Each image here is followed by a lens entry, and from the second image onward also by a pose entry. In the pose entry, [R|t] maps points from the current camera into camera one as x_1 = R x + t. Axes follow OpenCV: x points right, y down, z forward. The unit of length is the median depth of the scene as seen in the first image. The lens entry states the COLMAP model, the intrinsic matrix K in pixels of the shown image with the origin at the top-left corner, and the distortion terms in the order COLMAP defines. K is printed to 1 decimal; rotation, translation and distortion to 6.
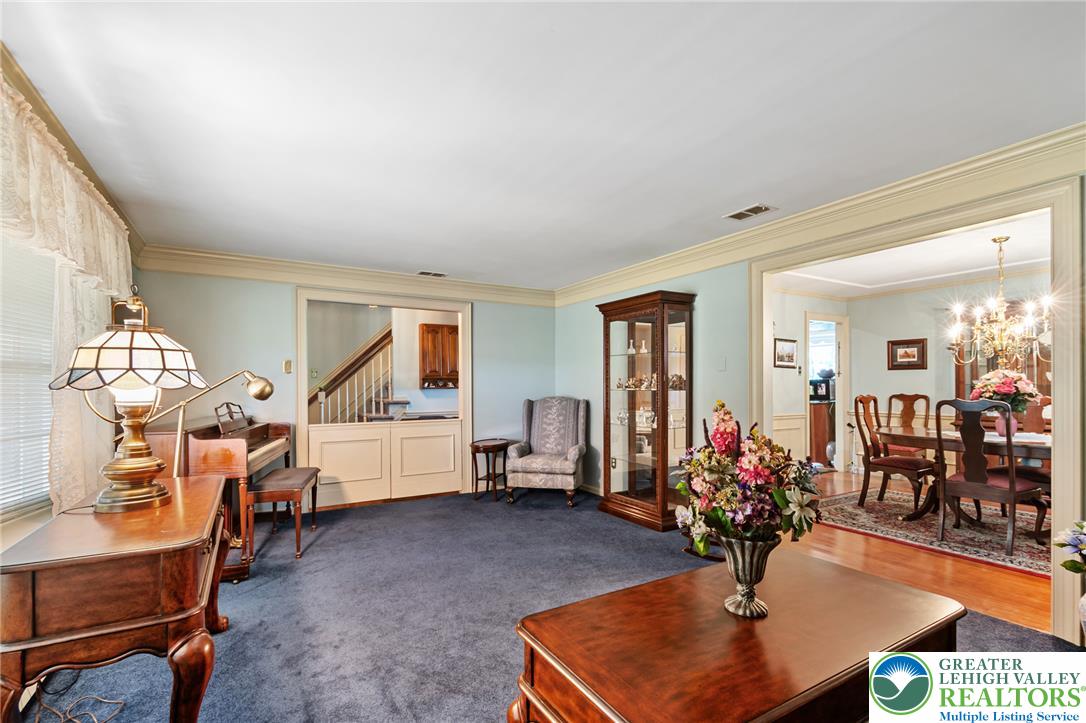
lens RADIAL K [[498.2, 0, 543.9], [0, 498.2, 387.9], [0, 0, 1]] dist [-0.000134, -0.000070]
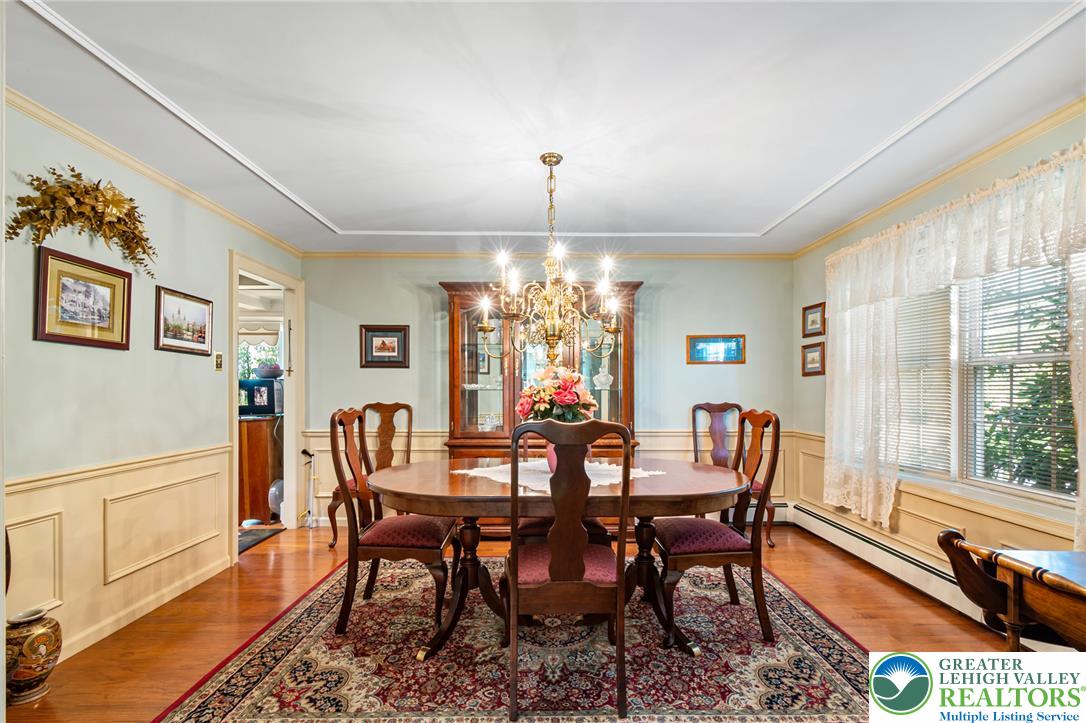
lens RADIAL K [[480.1, 0, 546.7], [0, 480.1, 391.4], [0, 0, 1]] dist [-0.000184, -0.000030]
pose [[0.500740, 0.003019, 0.865592, 0.250261], [-0.001223, 0.999995, -0.002780, -0.001993], [-0.865597, 0.000333, 0.500741, 0.449887]]
